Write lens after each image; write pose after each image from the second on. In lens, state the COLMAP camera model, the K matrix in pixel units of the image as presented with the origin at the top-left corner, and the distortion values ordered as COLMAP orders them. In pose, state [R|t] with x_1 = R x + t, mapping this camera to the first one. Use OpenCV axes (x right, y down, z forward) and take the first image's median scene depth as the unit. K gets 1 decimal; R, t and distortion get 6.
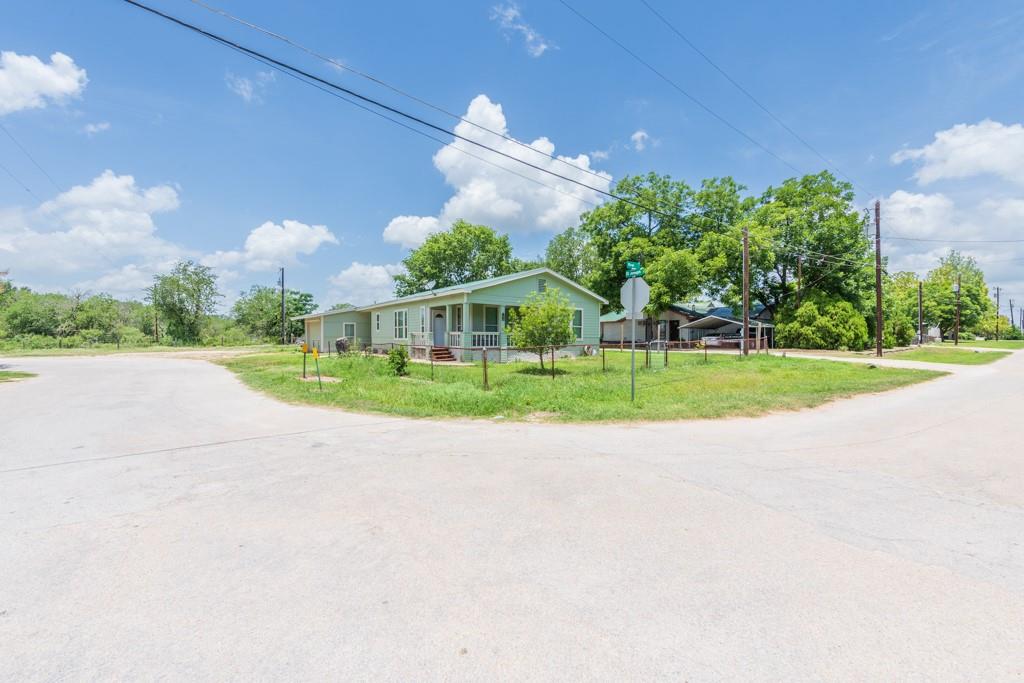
lens RADIAL K [[391.6, 0, 513.2], [0, 391.6, 339.7], [0, 0, 1]] dist [0.024109, -0.000037]
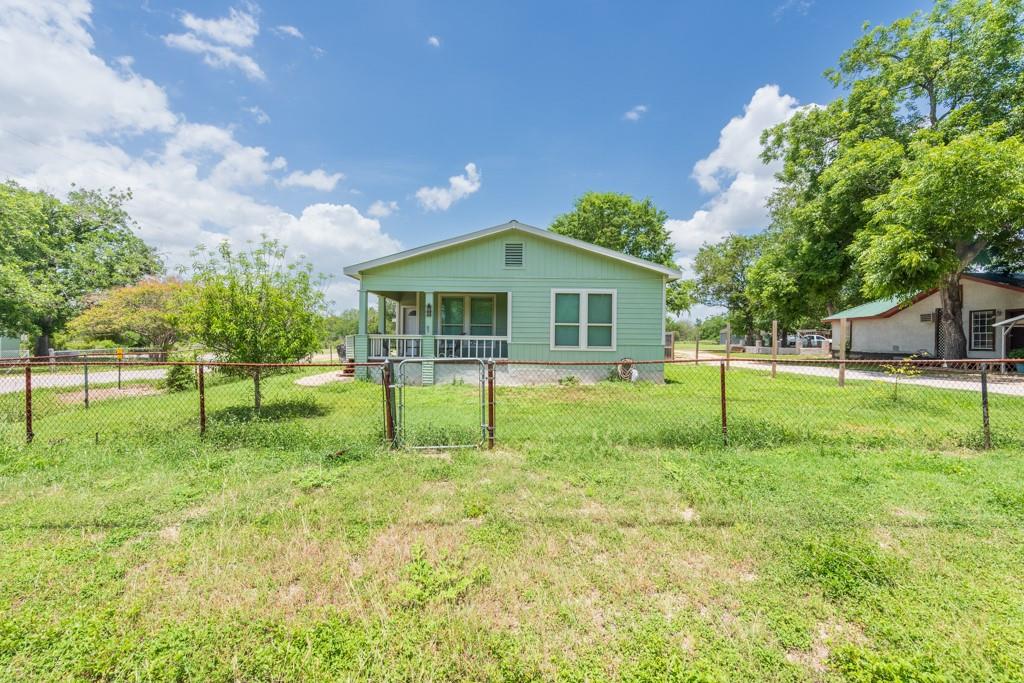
lens RADIAL K [[391.6, 0, 513.2], [0, 391.6, 339.7], [0, 0, 1]] dist [0.024109, -0.000037]
pose [[0.808643, 0.000593, -0.588300, 0.256103], [-0.008537, 0.999906, -0.010727, -0.004004], [0.588238, 0.013696, 0.808572, 0.332381]]
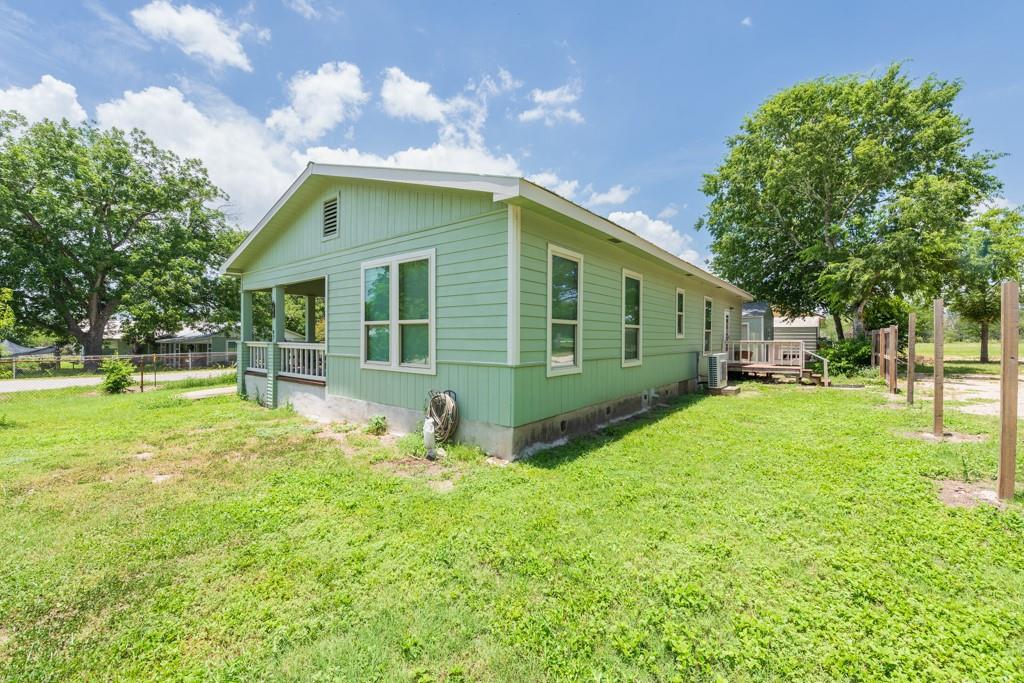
lens RADIAL K [[402.1, 0, 512.0], [0, 402.1, 341.5], [0, 0, 1]] dist [0.021700, 0.000067]
pose [[0.258208, -0.005918, -0.966071, 0.304221], [-0.017666, 0.999785, -0.010846, -0.011656], [0.965928, 0.019867, 0.258048, 0.664015]]
